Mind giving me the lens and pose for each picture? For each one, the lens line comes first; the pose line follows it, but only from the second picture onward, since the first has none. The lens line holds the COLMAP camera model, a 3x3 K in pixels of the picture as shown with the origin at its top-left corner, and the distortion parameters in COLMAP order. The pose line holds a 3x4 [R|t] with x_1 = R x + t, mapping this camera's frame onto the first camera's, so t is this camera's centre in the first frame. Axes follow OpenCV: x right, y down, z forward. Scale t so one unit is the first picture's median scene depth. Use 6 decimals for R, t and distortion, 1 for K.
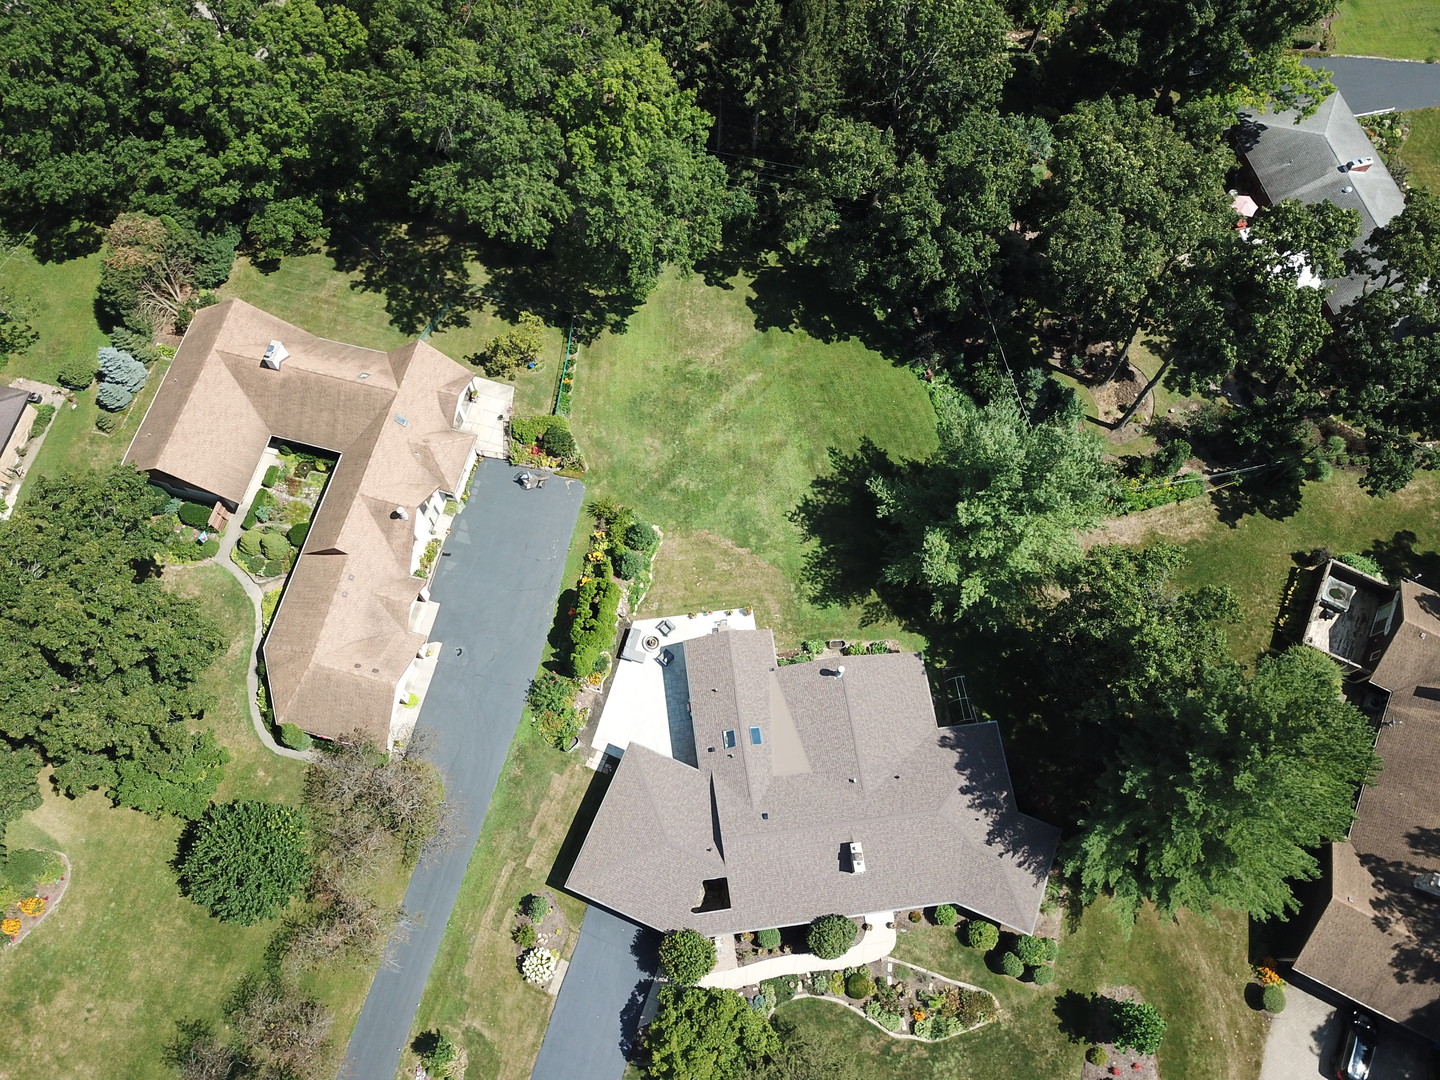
lens RADIAL K [[1101.1, 0, 712.3], [0, 1101.1, 540.3], [0, 0, 1]] dist [-0.002254, 0.008512]
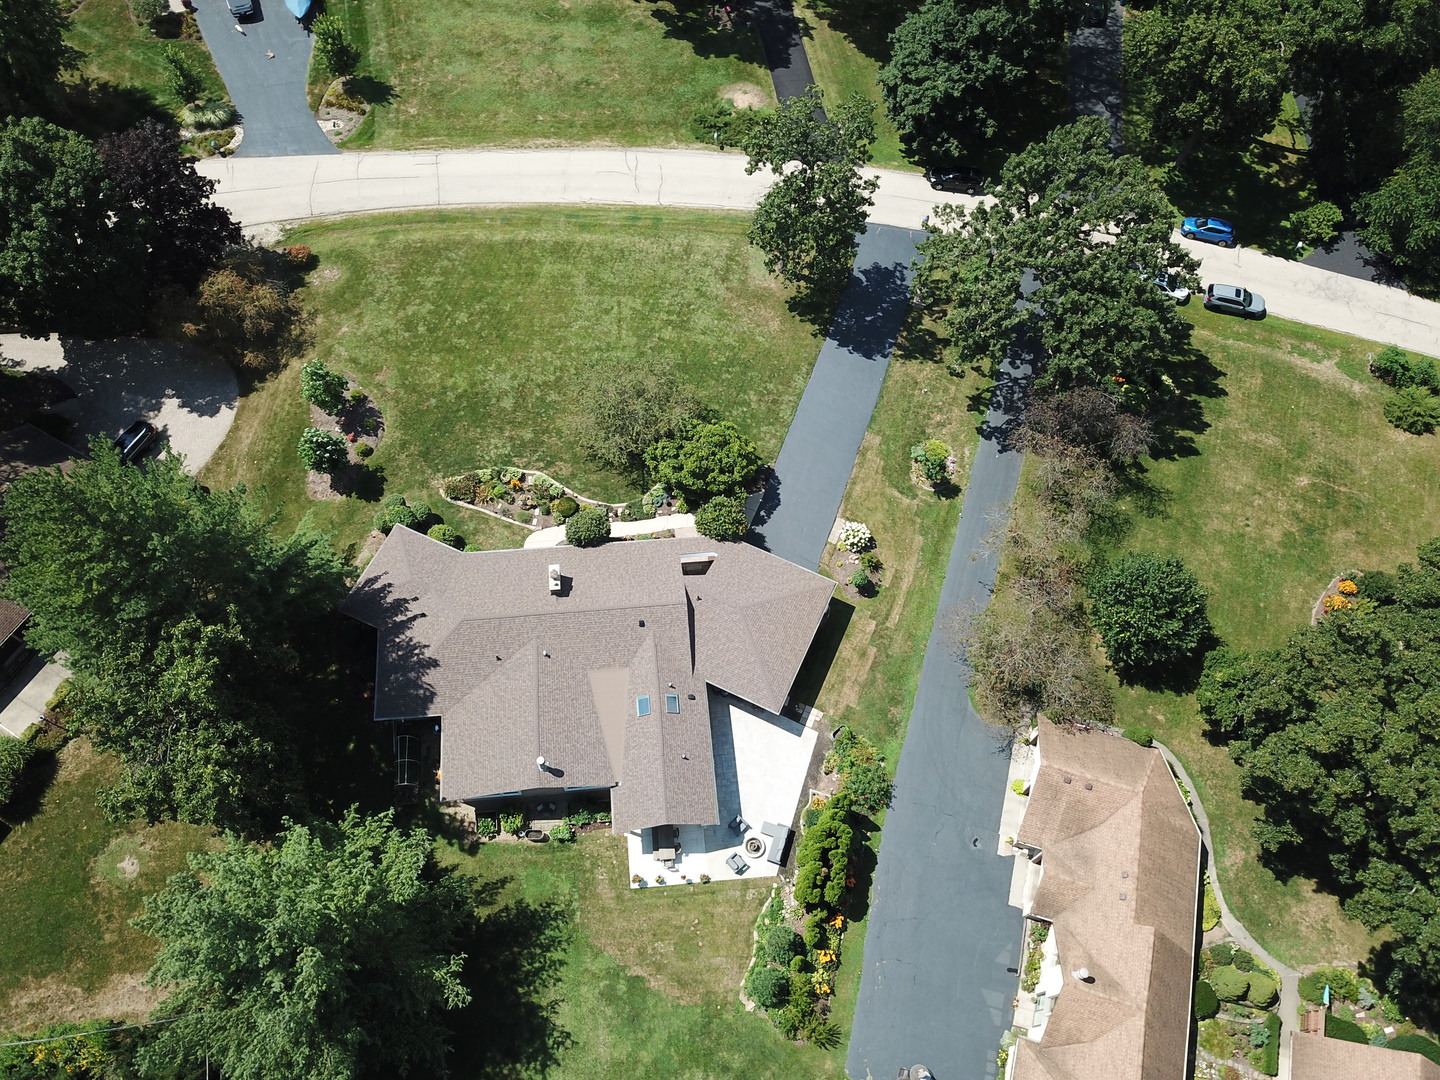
lens RADIAL K [[1076.2, 0, 704.4], [0, 1076.2, 543.7], [0, 0, 1]] dist [0.025046, 0.000882]
pose [[-0.997013, -0.065209, -0.041390, 0.034725], [0.011354, -0.653809, 0.756574, -0.402236], [-0.076396, 0.753844, 0.652597, 0.292989]]
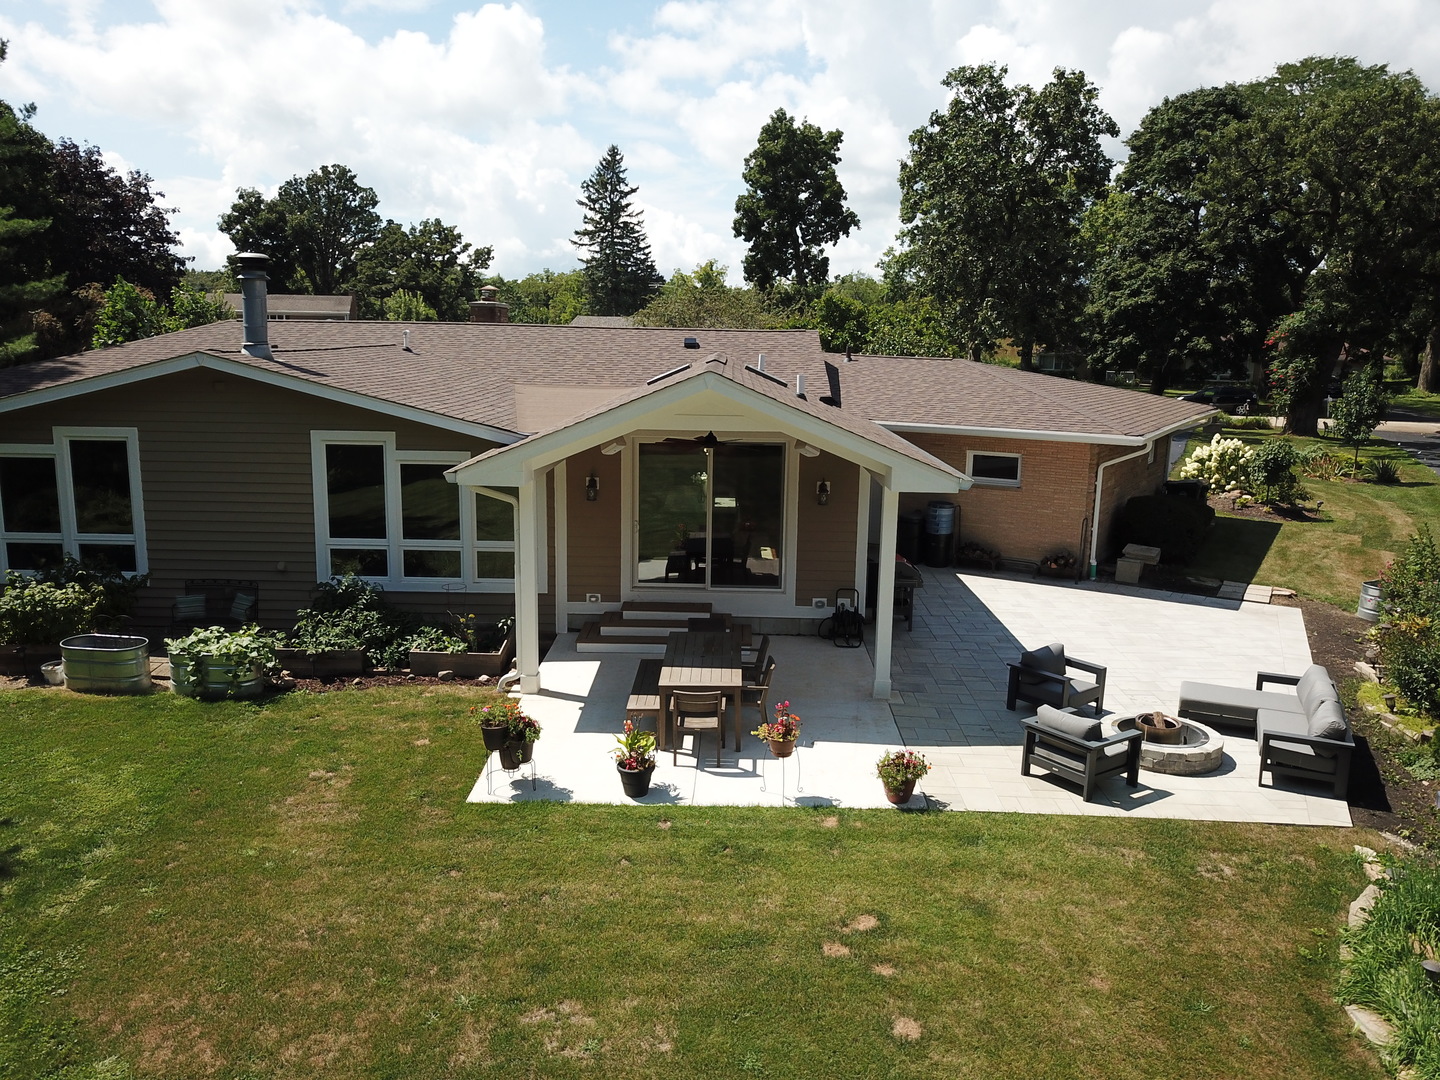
lens RADIAL K [[1101.1, 0, 712.3], [0, 1101.1, 540.3], [0, 0, 1]] dist [-0.002254, 0.008512]
pose [[-0.986943, -0.093666, 0.131034, -0.008613], [0.113027, 0.176842, 0.977728, -0.079702], [-0.114753, 0.979772, -0.163946, 1.047476]]
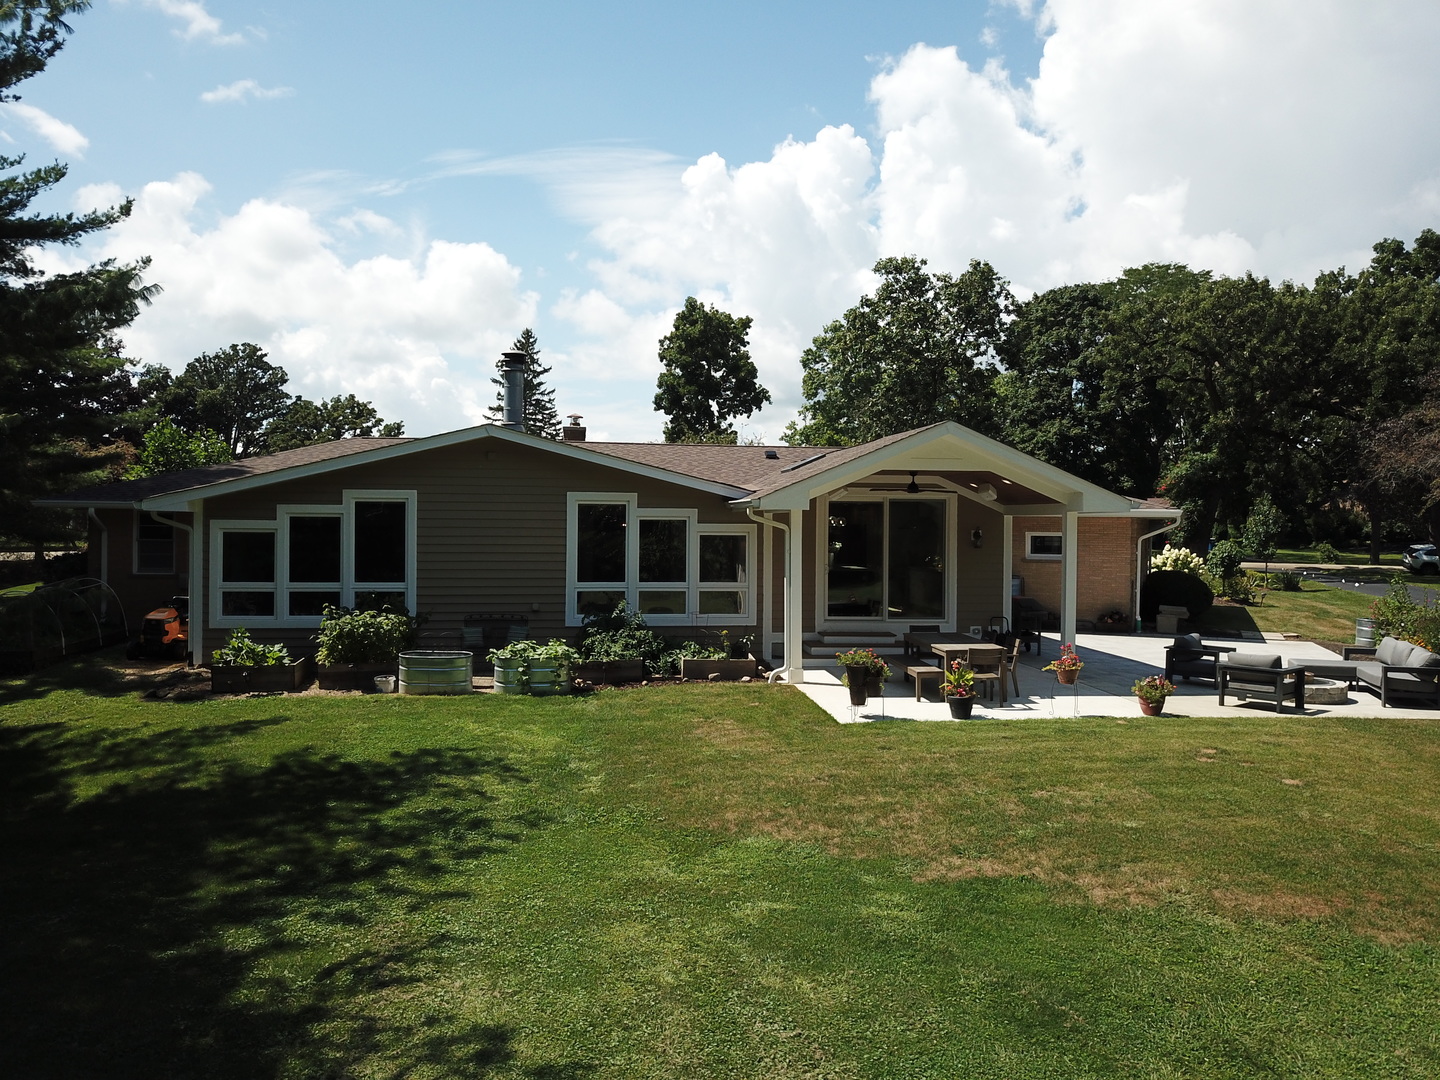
lens RADIAL K [[1101.1, 0, 712.3], [0, 1101.1, 540.3], [0, 0, 1]] dist [-0.002254, 0.008512]
pose [[-0.998051, -0.061560, 0.010247, 0.062042], [-0.011186, 0.338001, 0.941079, -0.123244], [-0.061396, 0.939130, -0.338031, 1.097036]]
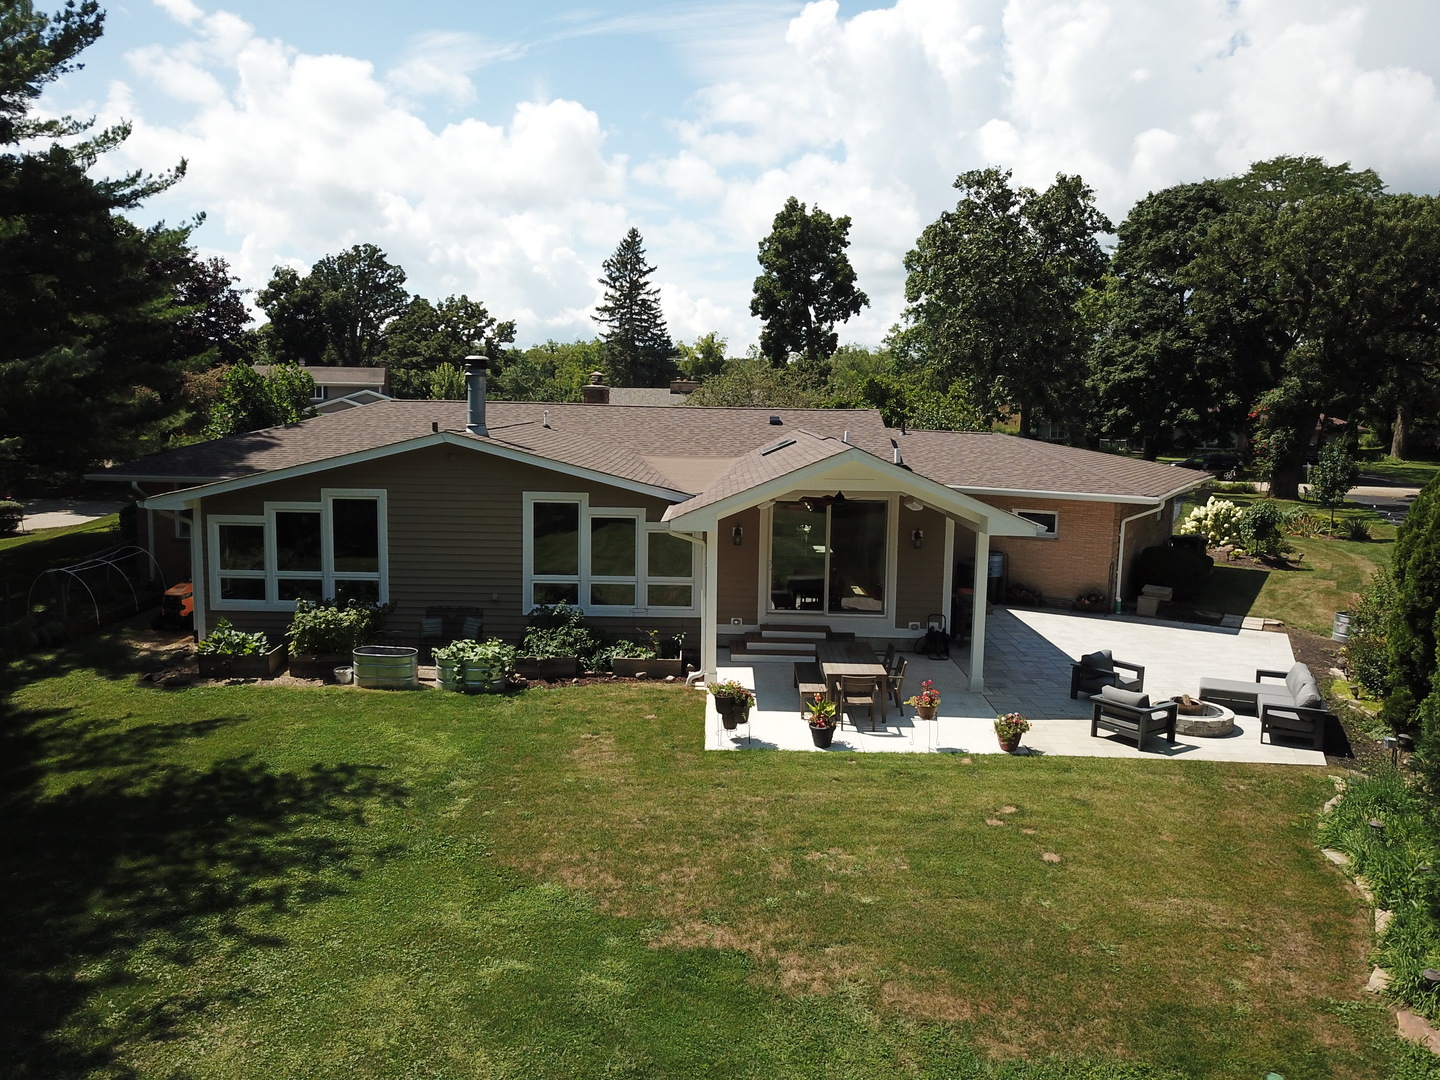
lens RADIAL K [[1101.1, 0, 712.3], [0, 1101.1, 540.3], [0, 0, 1]] dist [-0.002254, 0.008512]
pose [[-0.988330, -0.085691, 0.125941, 0.015624], [0.102889, 0.234145, 0.966742, -0.144082], [-0.112330, 0.968418, -0.222596, 1.068954]]
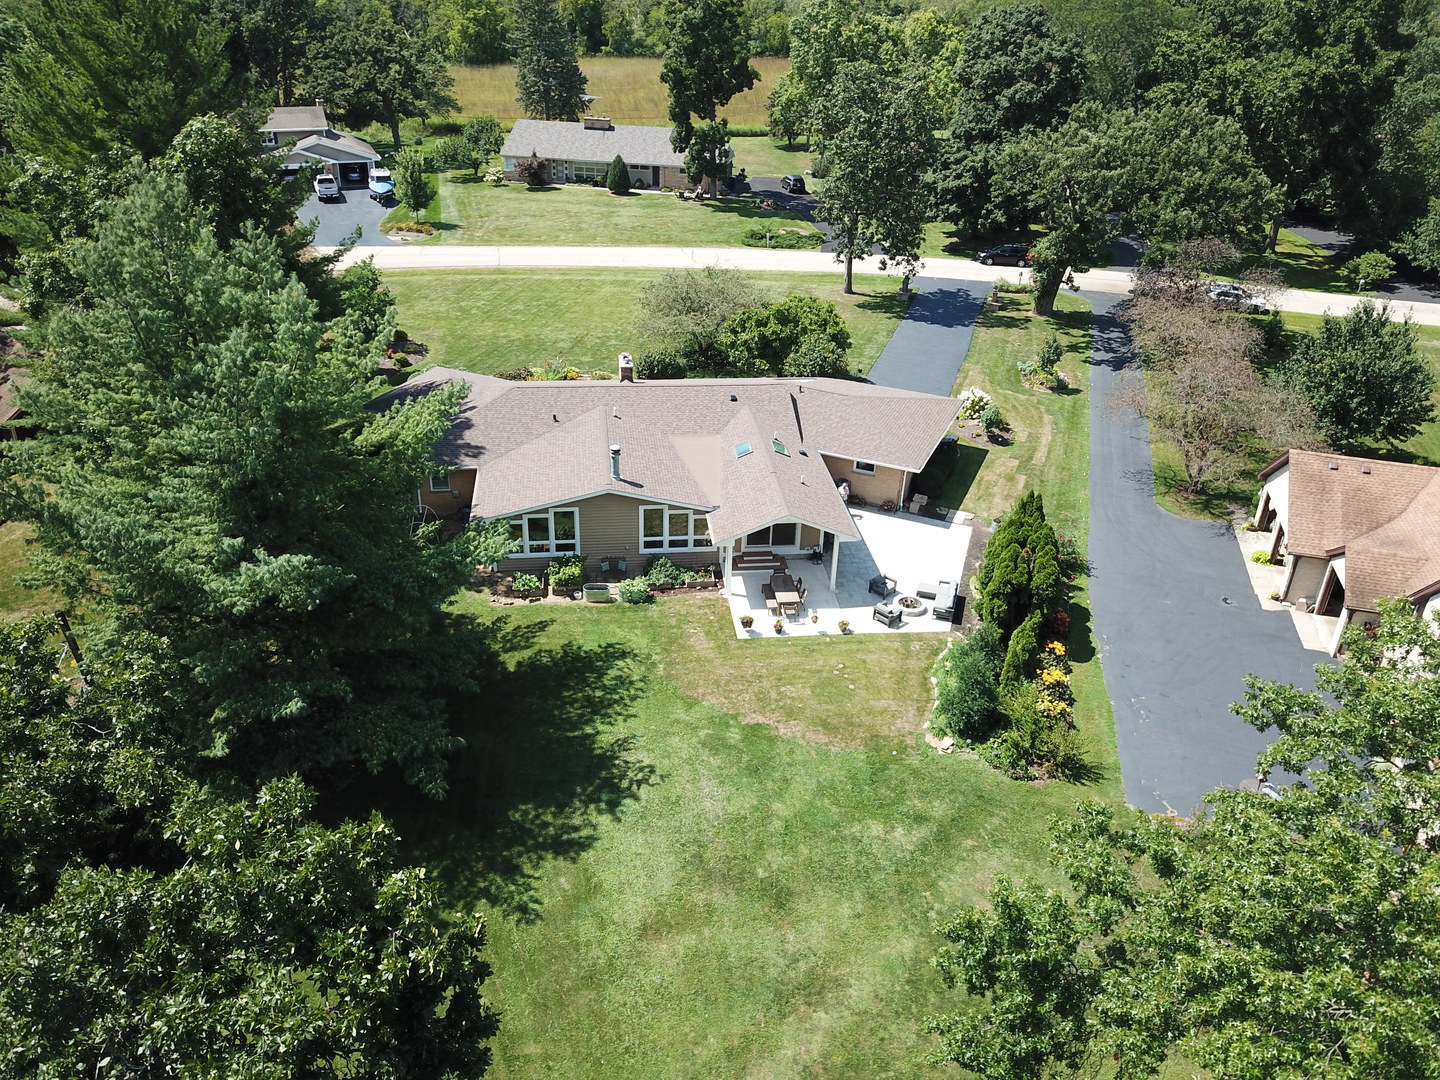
lens RADIAL K [[1076.2, 0, 704.4], [0, 1076.2, 543.7], [0, 0, 1]] dist [0.025046, 0.000882]
pose [[-0.997053, -0.074656, -0.017666, 0.071727], [-0.006550, -0.146592, 0.989175, -0.497149], [-0.076437, 0.986376, 0.145671, 0.928277]]
